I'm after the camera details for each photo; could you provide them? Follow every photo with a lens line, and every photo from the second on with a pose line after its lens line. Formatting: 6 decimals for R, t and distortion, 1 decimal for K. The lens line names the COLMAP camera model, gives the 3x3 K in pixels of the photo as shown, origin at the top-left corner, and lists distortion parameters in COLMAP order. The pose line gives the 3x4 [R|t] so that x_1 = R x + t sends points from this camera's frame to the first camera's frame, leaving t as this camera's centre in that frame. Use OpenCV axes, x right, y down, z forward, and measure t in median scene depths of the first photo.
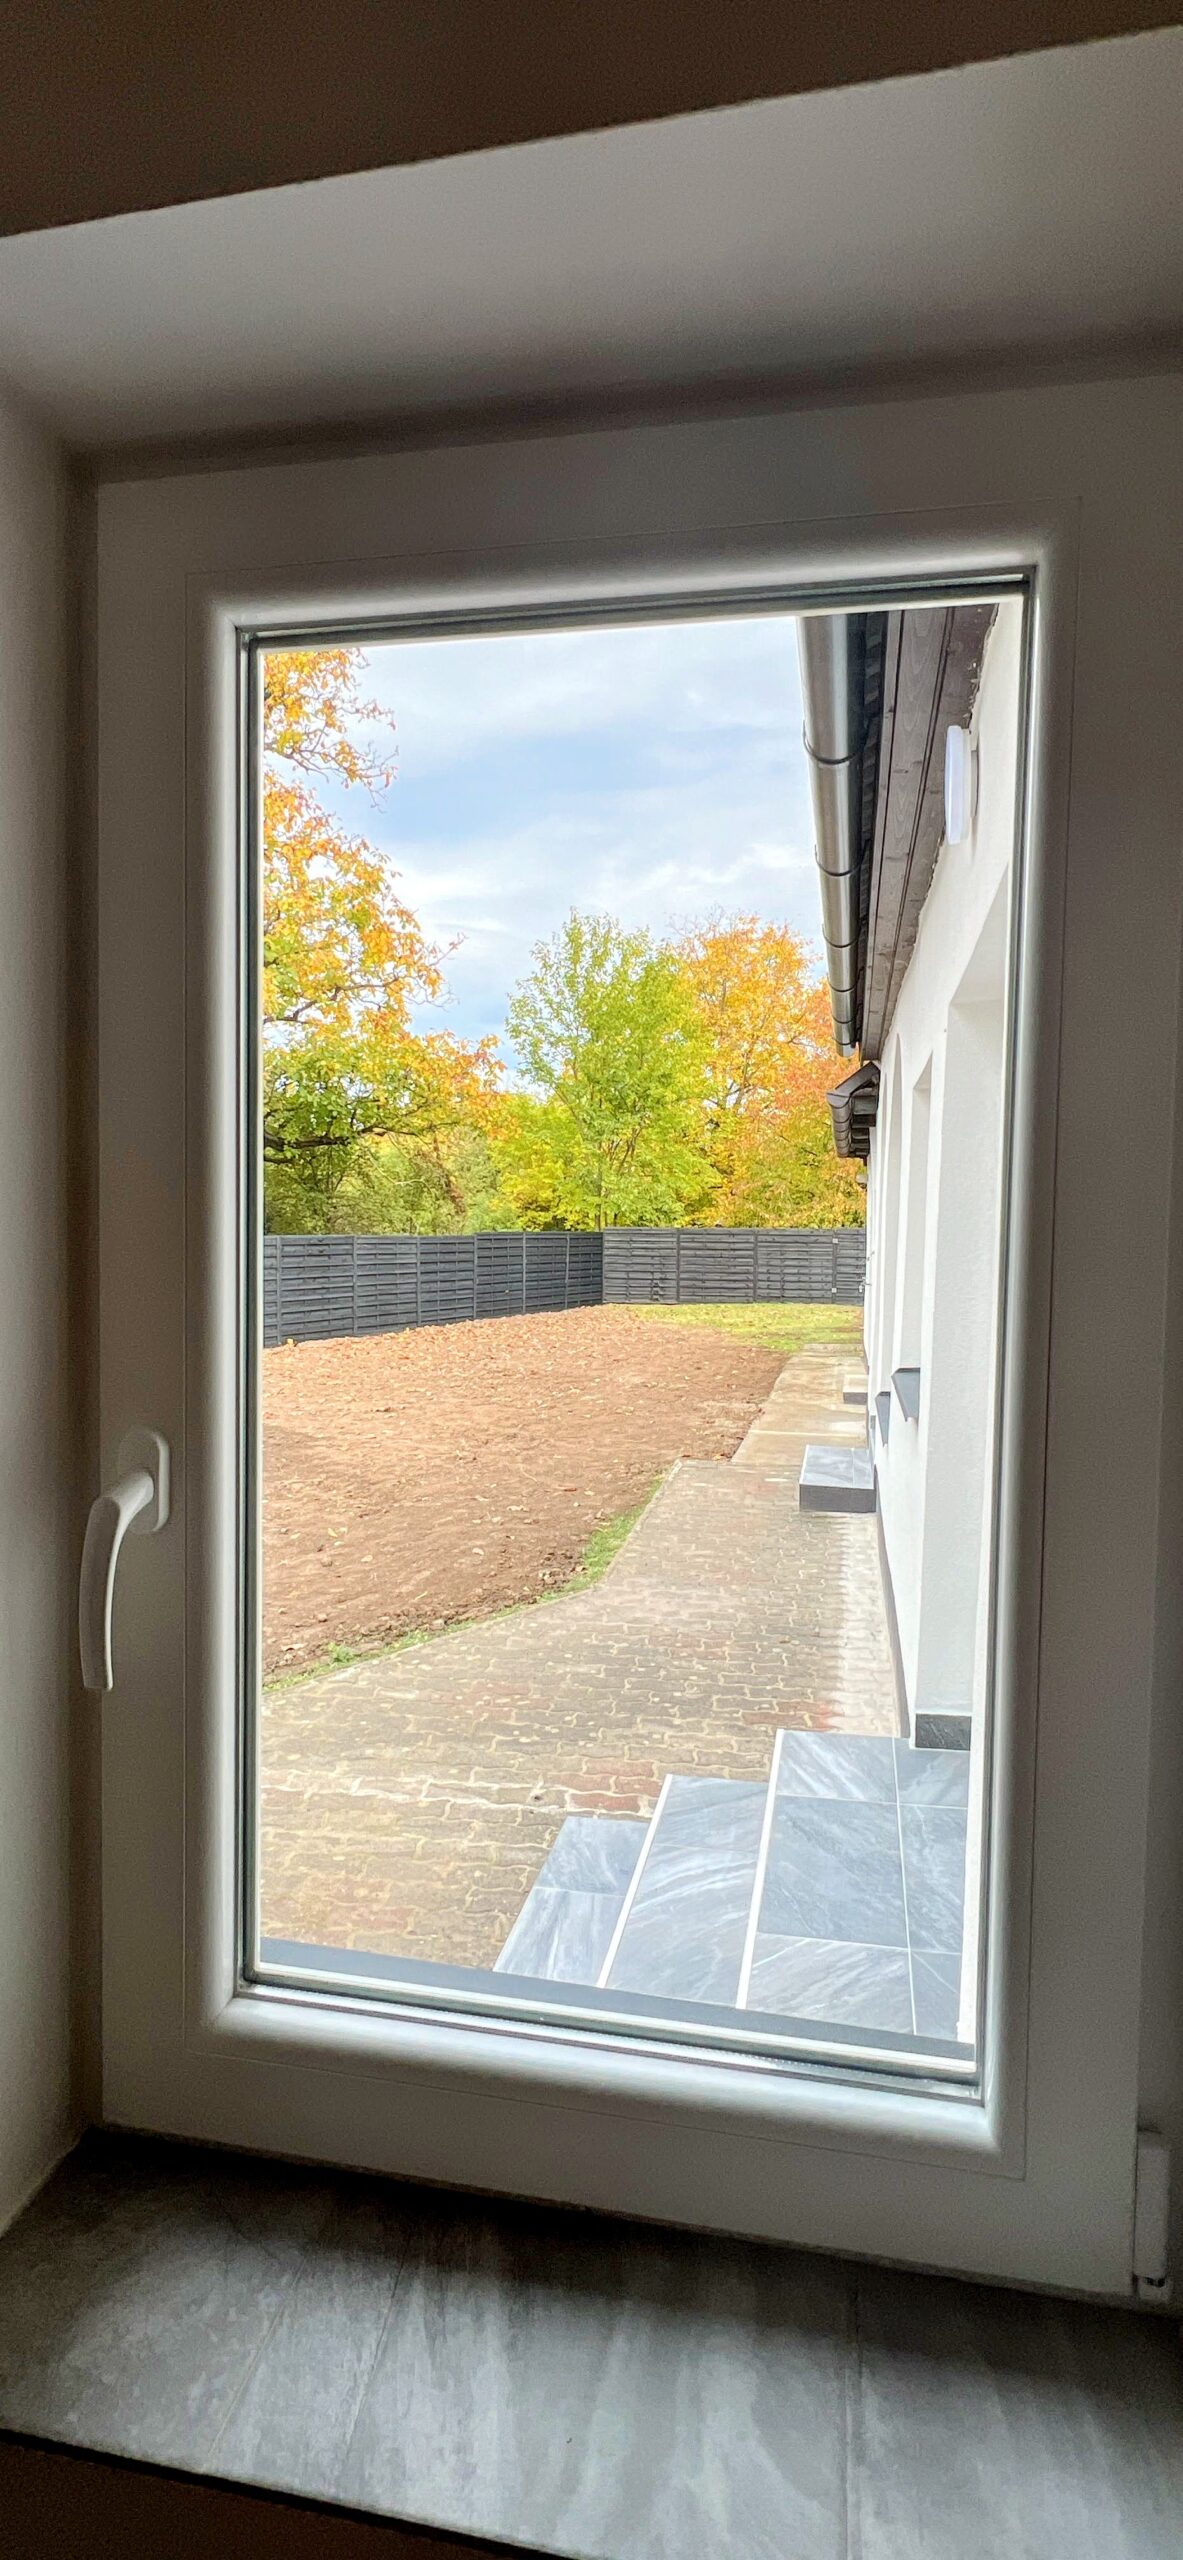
lens RADIAL K [[1190.8, 0, 603.9], [0, 1190.8, 1278.0], [0, 0, 1]] dist [-0.001949, 0.000256]
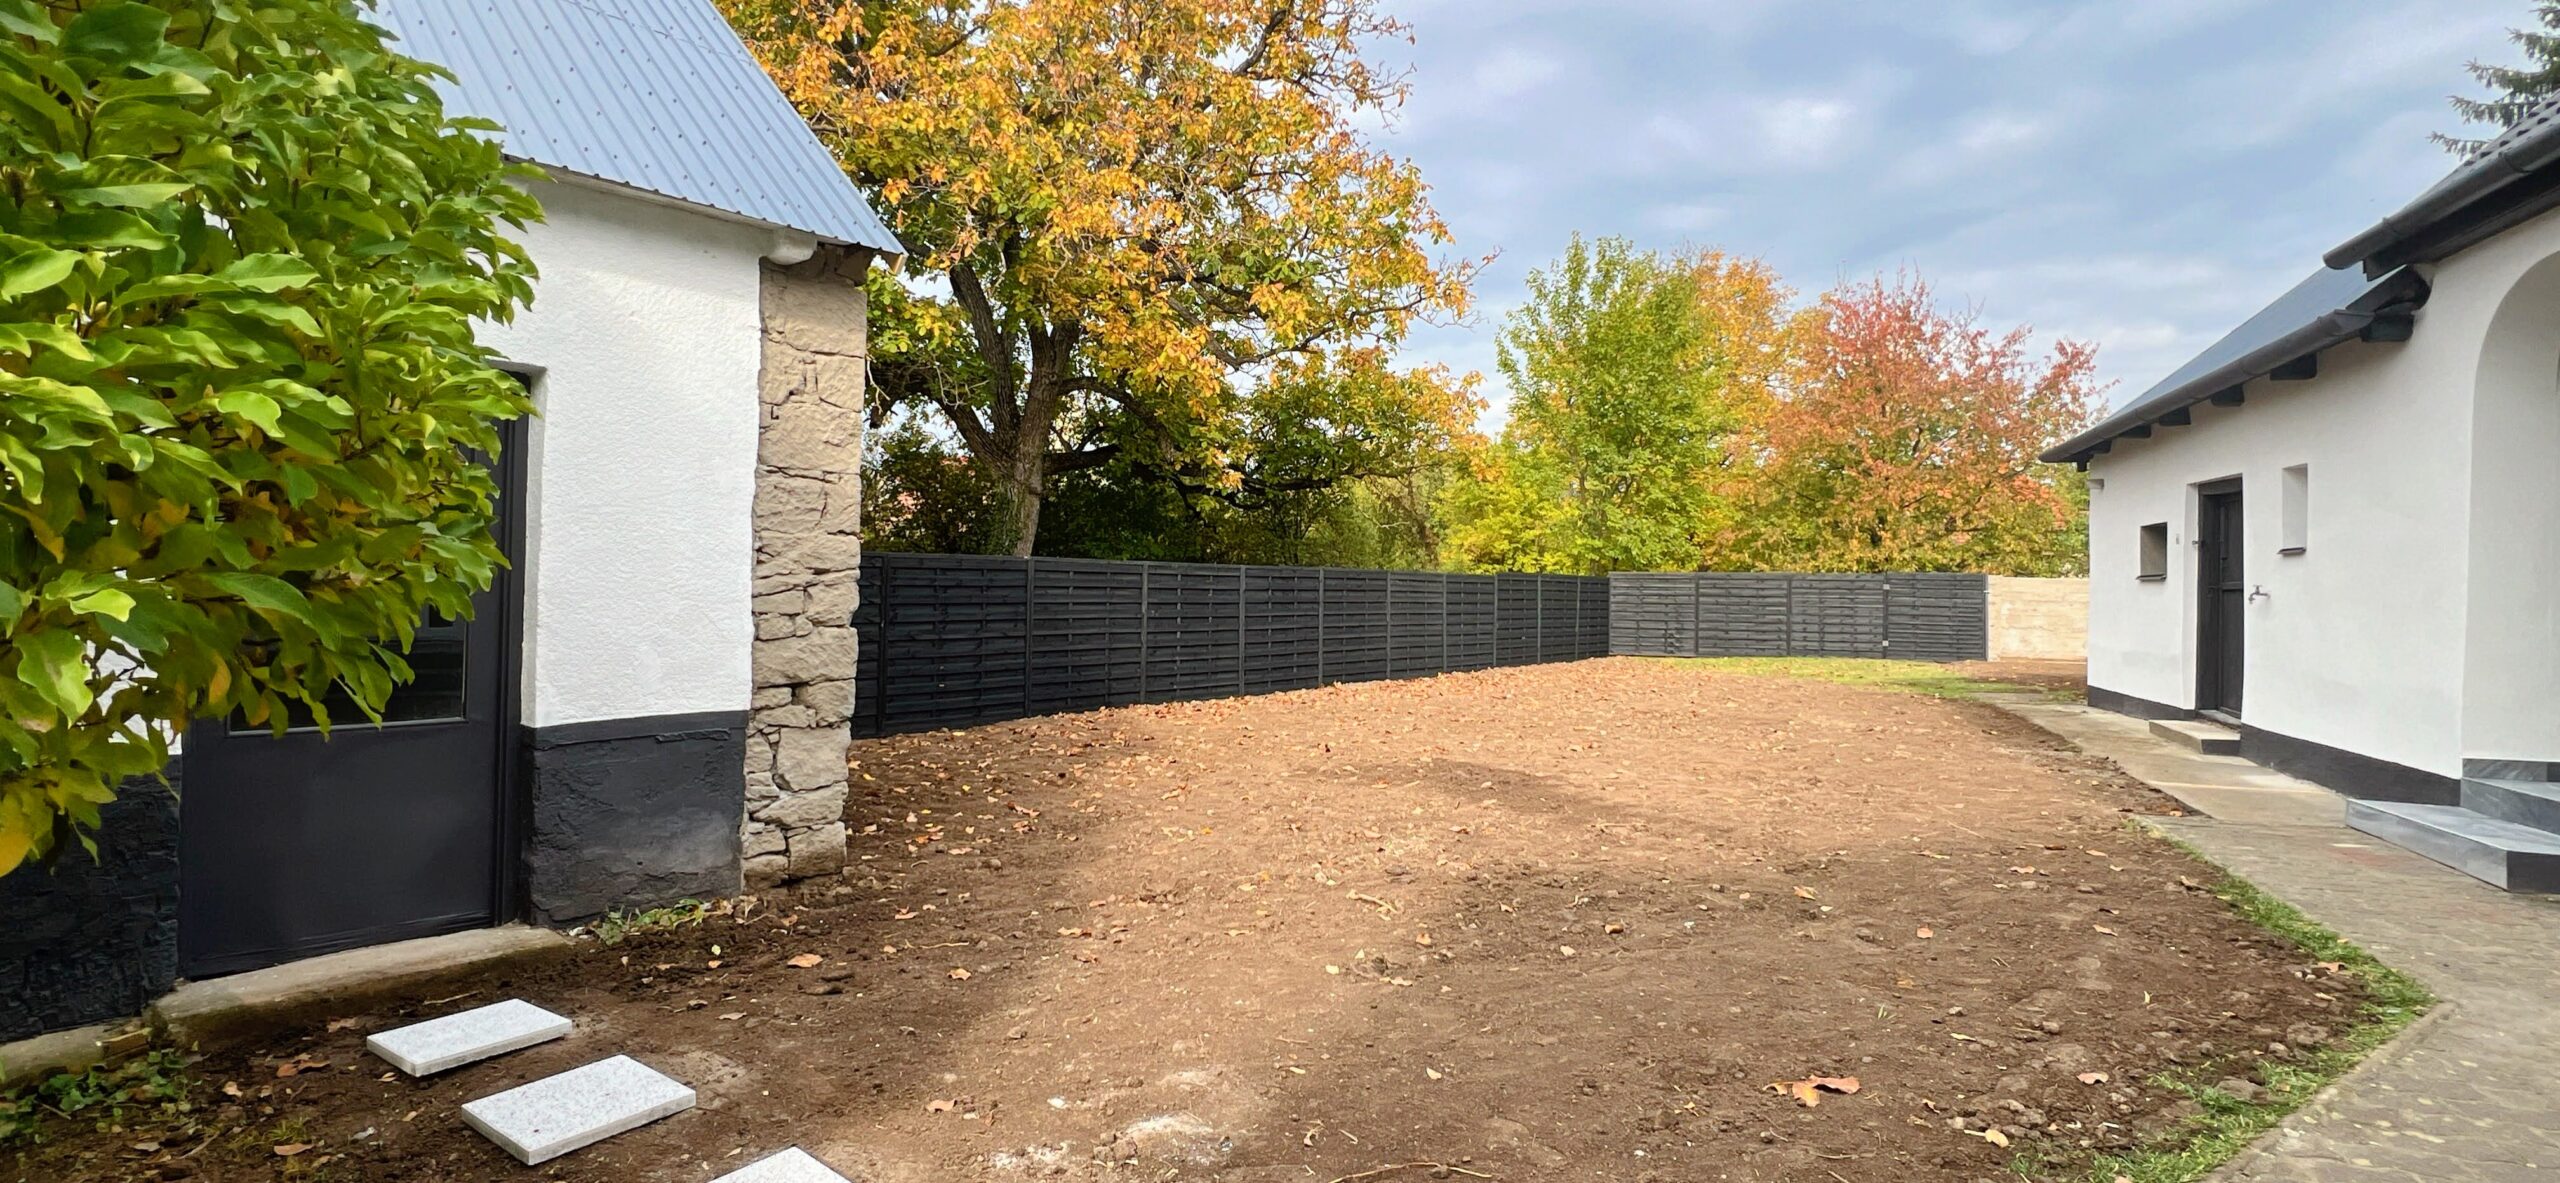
lens RADIAL K [[1190.8, 0, 1277.5], [0, 1190.8, 579.9], [0, 0, 1]] dist [-0.001949, 0.000256]
pose [[0.986156, 0.000784, -0.165819, -0.120939], [-0.010126, 0.998407, -0.055504, 0.020041], [0.165511, 0.056415, 0.984593, 0.068075]]
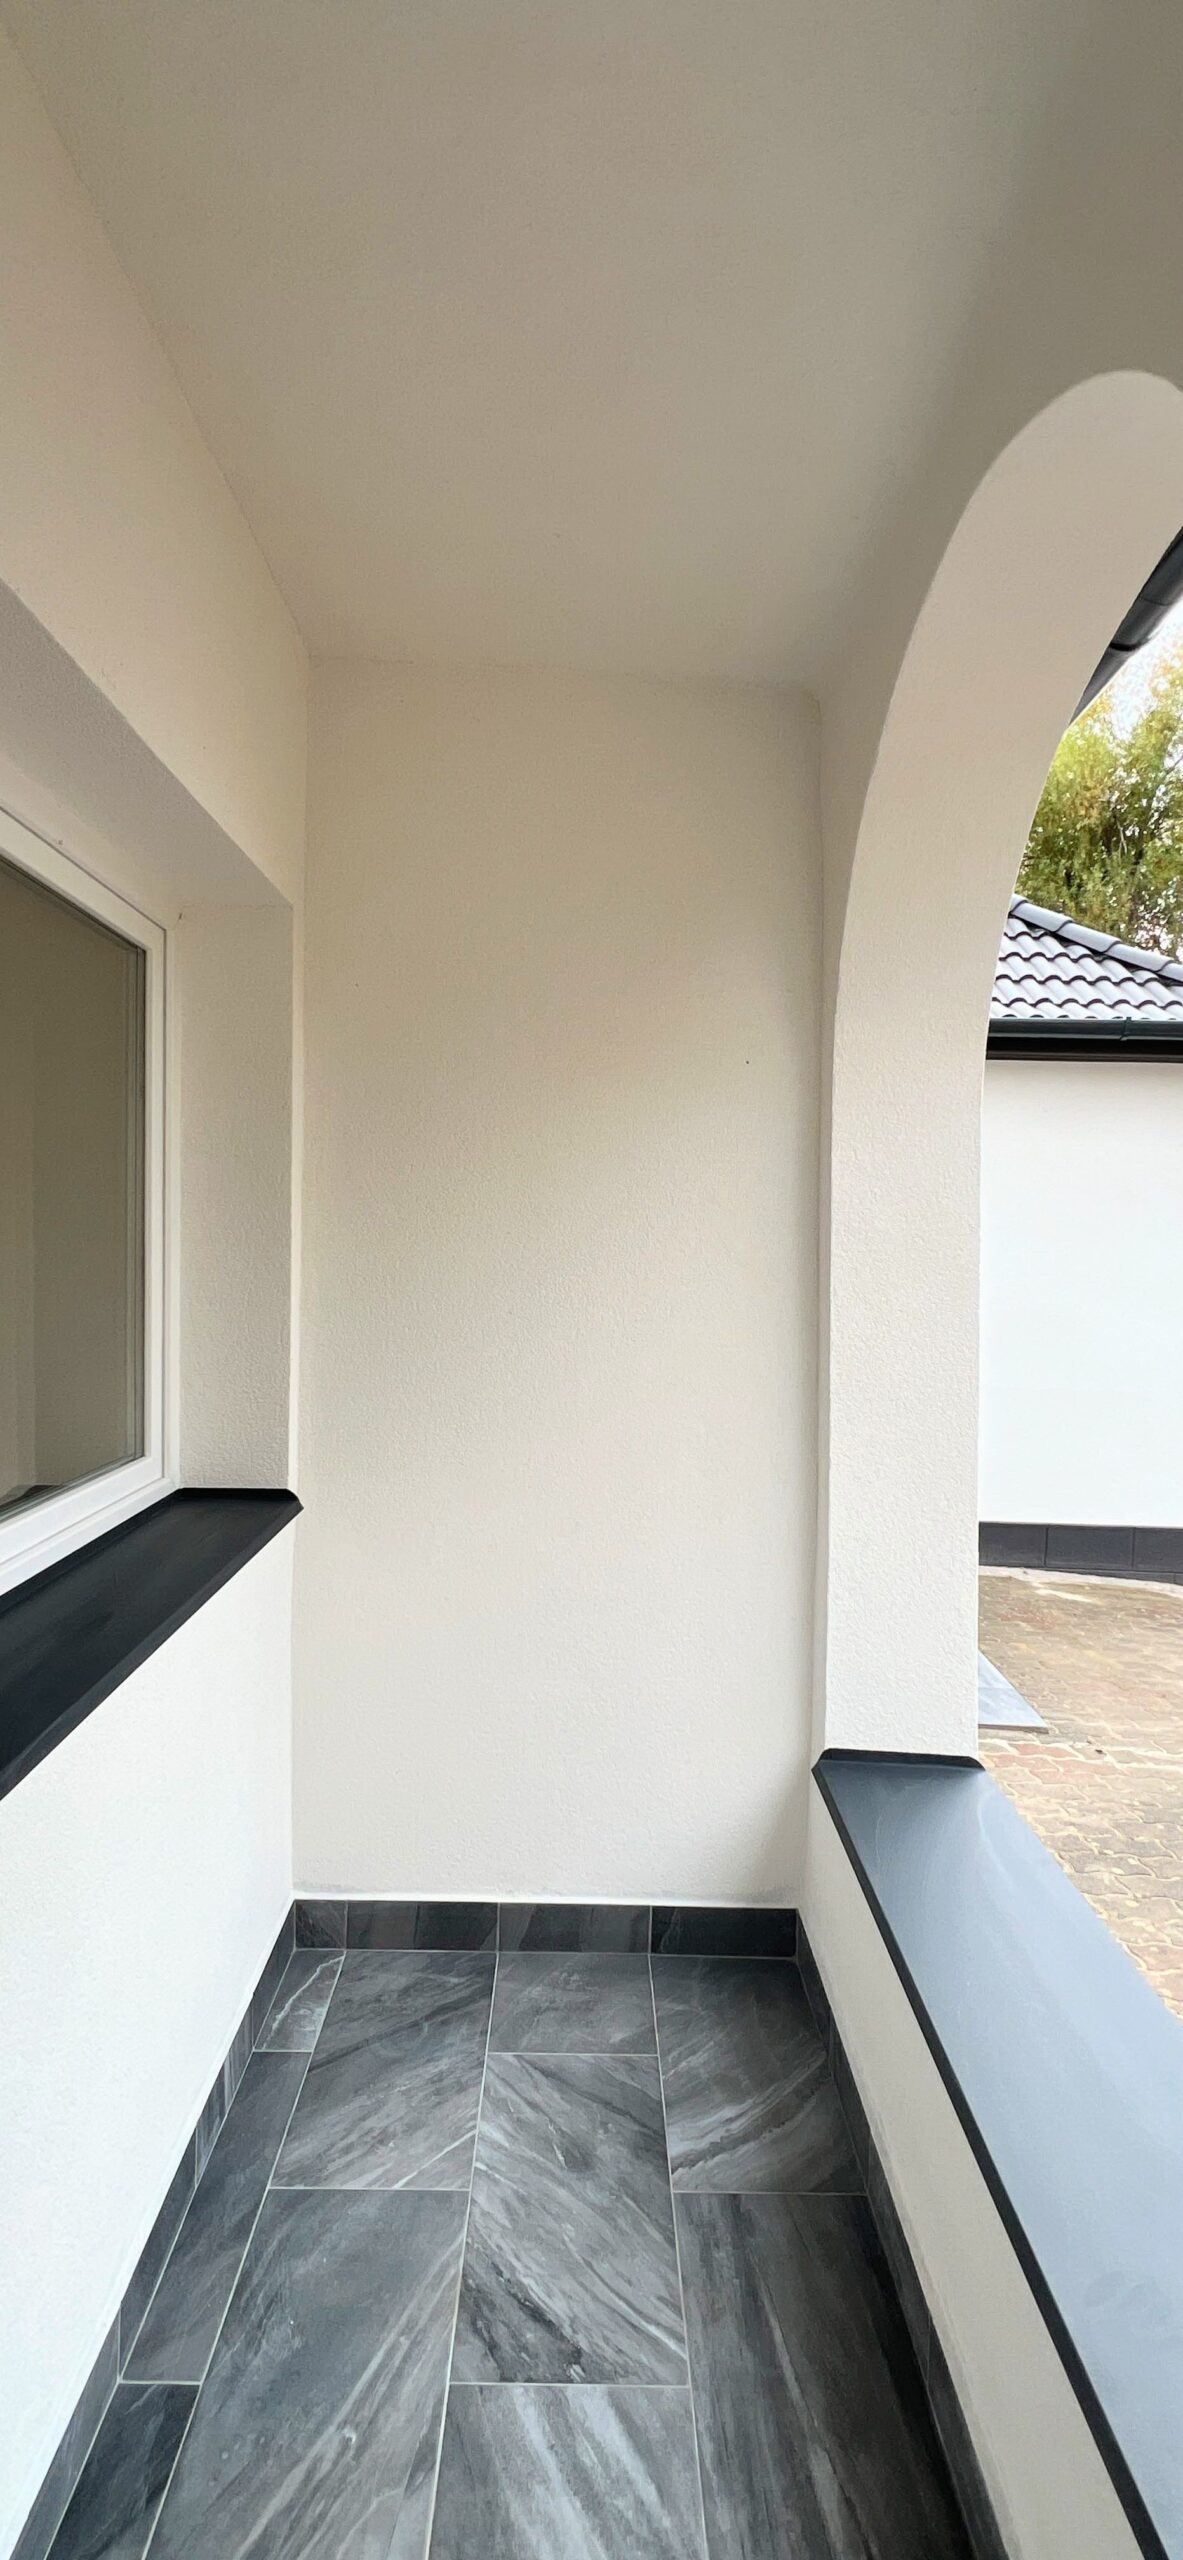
lens RADIAL K [[1190.8, 0, 603.9], [0, 1190.8, 1278.0], [0, 0, 1]] dist [-0.001949, 0.000256]
pose [[-0.978268, -0.030054, -0.205155, 0.104939], [-0.045348, 0.996498, 0.070258, -0.013577], [0.202325, 0.078034, -0.976204, 0.311971]]
